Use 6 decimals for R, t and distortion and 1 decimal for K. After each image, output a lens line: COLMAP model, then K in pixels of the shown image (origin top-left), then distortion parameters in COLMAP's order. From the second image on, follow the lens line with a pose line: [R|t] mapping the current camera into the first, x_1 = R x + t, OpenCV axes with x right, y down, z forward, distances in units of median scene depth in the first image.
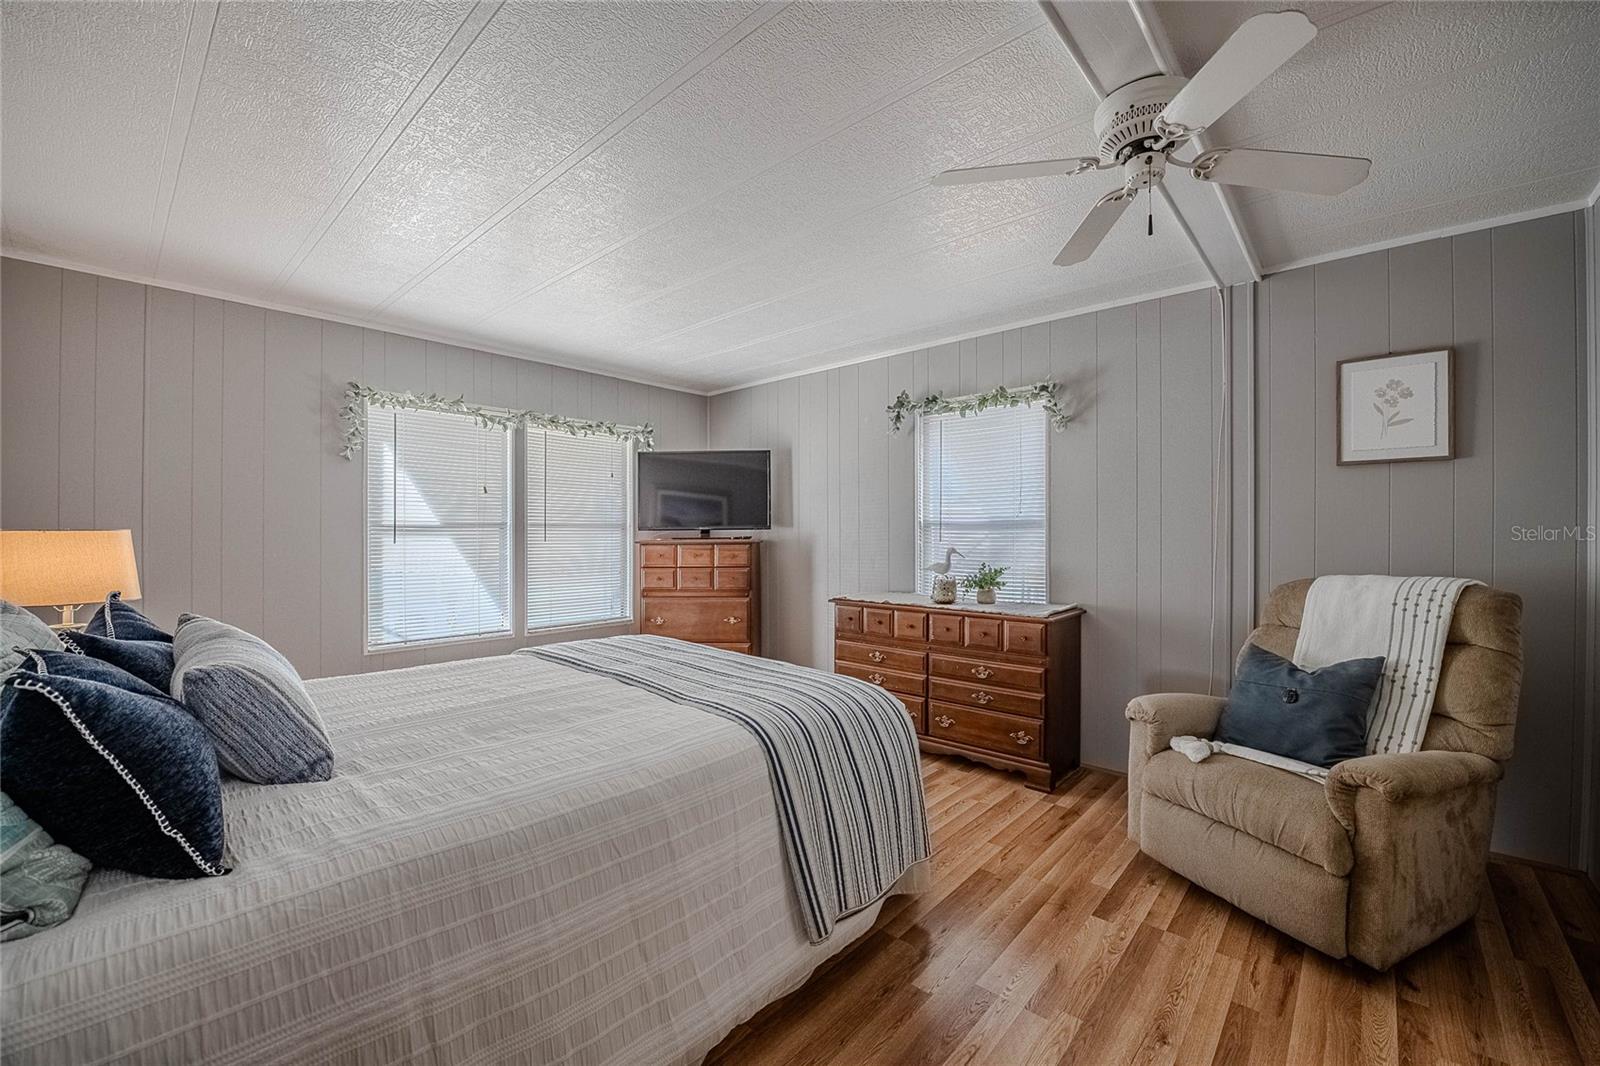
lens RADIAL K [[642.4, 0, 798.3], [0, 642.4, 530.4], [0, 0, 1]] dist [-0.009248, -0.001124]
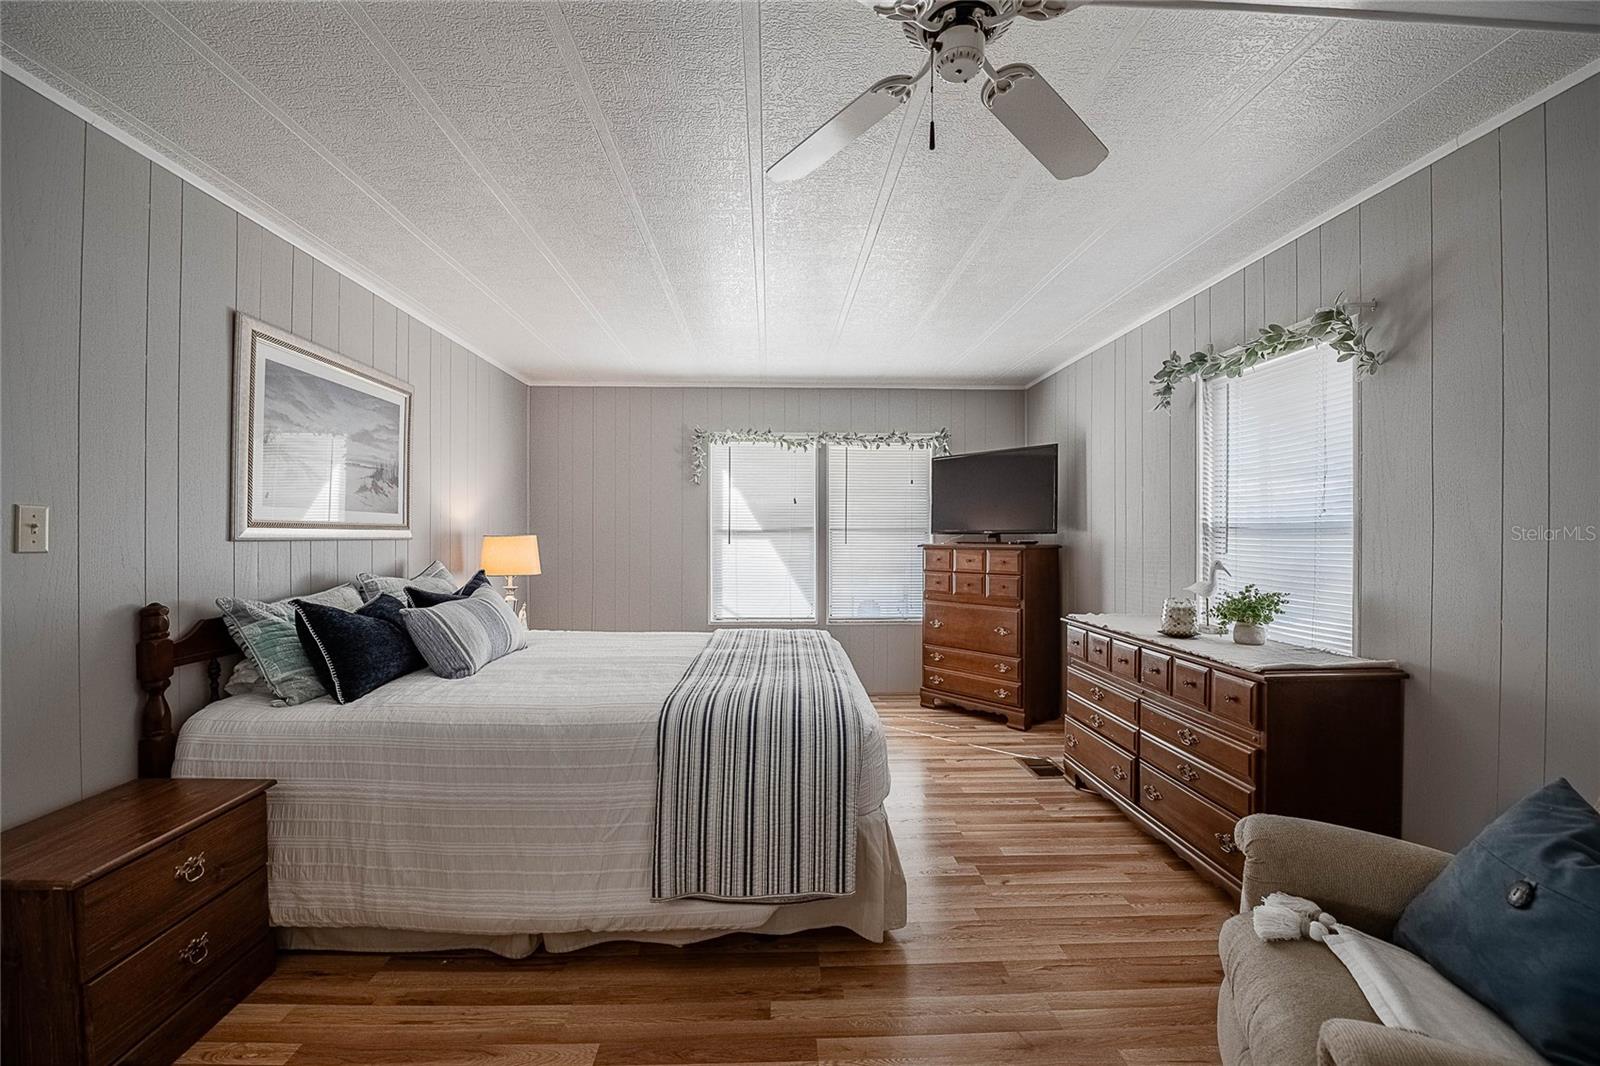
lens RADIAL K [[642.4, 0, 789.2], [0, 642.4, 527.2], [0, 0, 1]] dist [-0.009248, -0.001124]
pose [[0.689625, -0.003729, -0.724157, 0.406888], [0.001241, 0.999991, -0.003967, -0.008649], [0.724166, 0.001838, 0.689624, 0.150815]]
